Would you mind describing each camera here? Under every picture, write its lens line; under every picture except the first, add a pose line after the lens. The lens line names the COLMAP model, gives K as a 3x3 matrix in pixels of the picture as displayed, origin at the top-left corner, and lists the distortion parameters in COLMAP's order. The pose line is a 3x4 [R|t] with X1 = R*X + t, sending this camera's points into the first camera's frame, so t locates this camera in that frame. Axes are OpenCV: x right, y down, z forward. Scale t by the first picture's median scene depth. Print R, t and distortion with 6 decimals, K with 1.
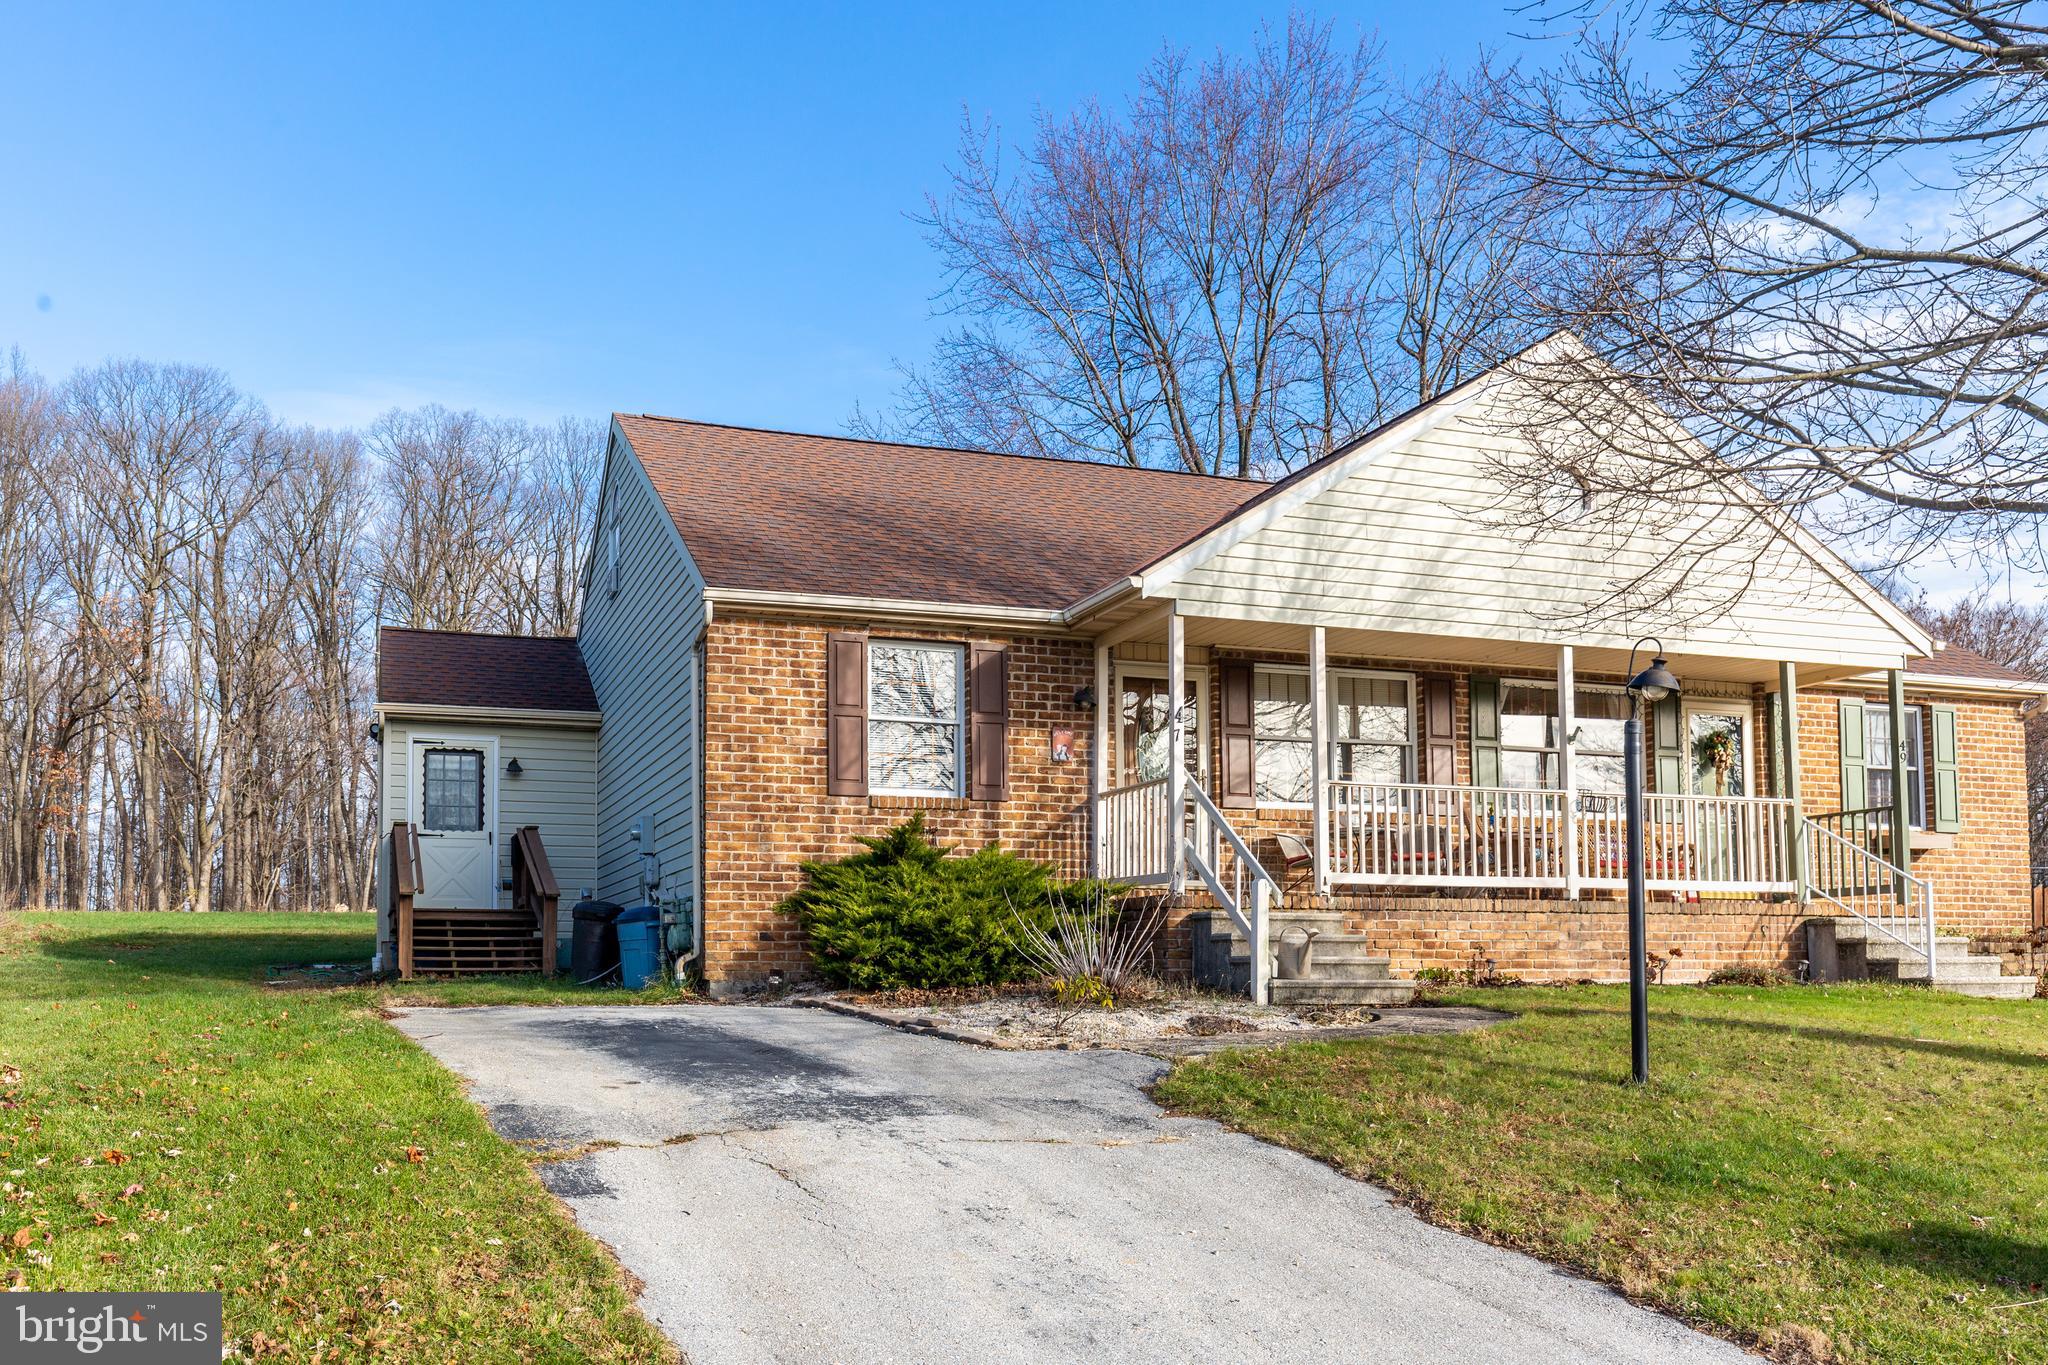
lens RADIAL K [[1617.7, 0, 851.3], [0, 1617.7, 828.3], [0, 0, 1]] dist [0.001046, -0.003013]
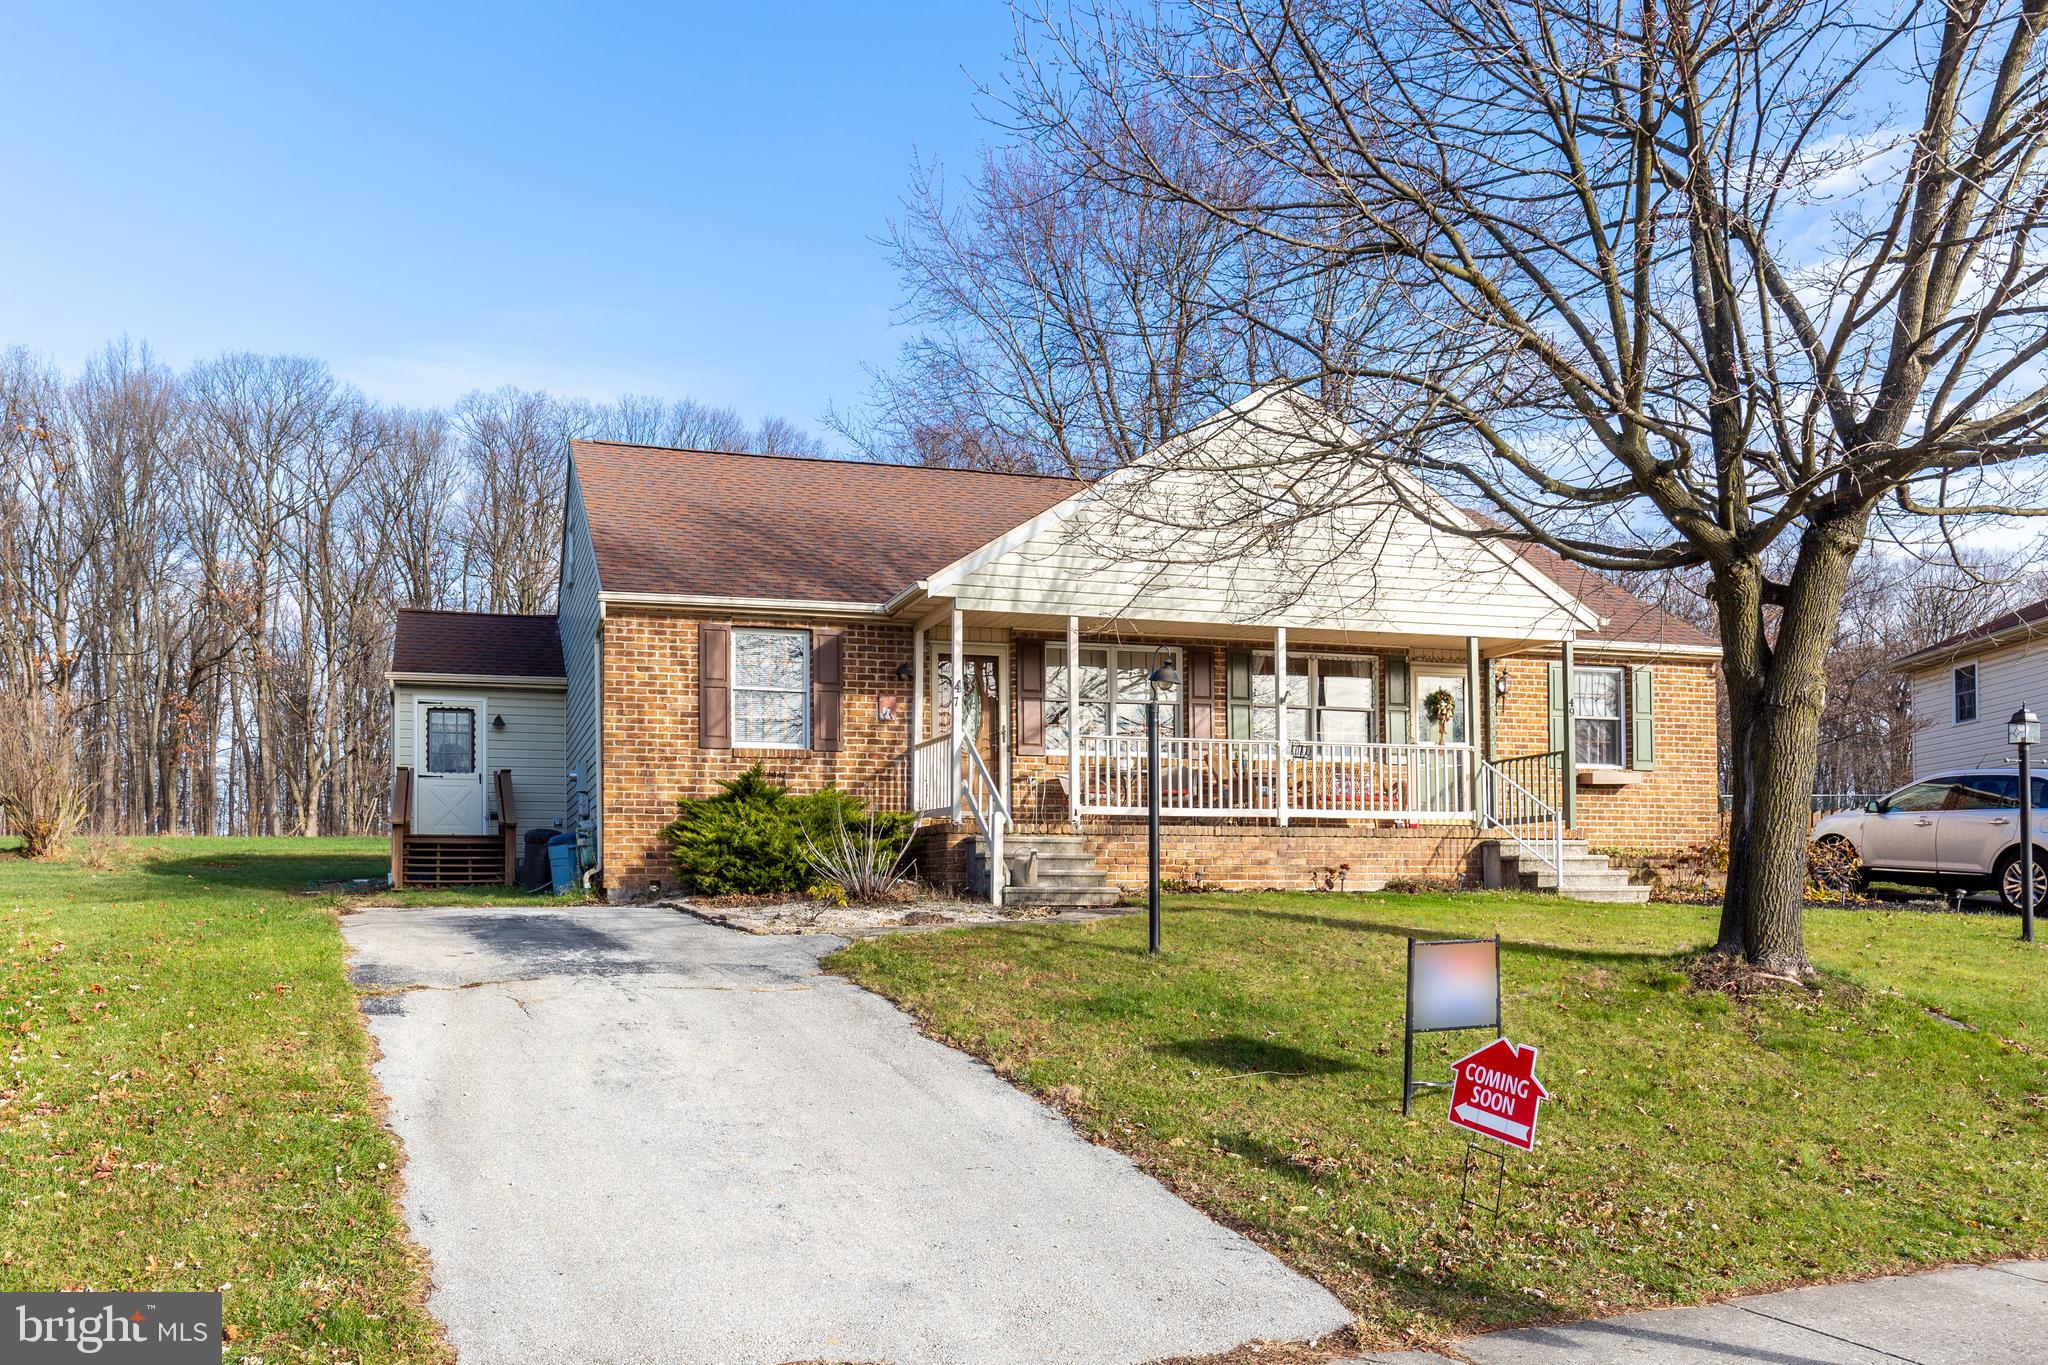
lens RADIAL K [[1483.6, 0, 845.0], [0, 1483.6, 800.0], [0, 0, 1]] dist [-0.001093, 0.004288]
pose [[0.998930, -0.002981, -0.046149, 0.152504], [0.004256, 0.999611, 0.027570, -0.010495], [0.046049, -0.027737, 0.998554, -0.188539]]
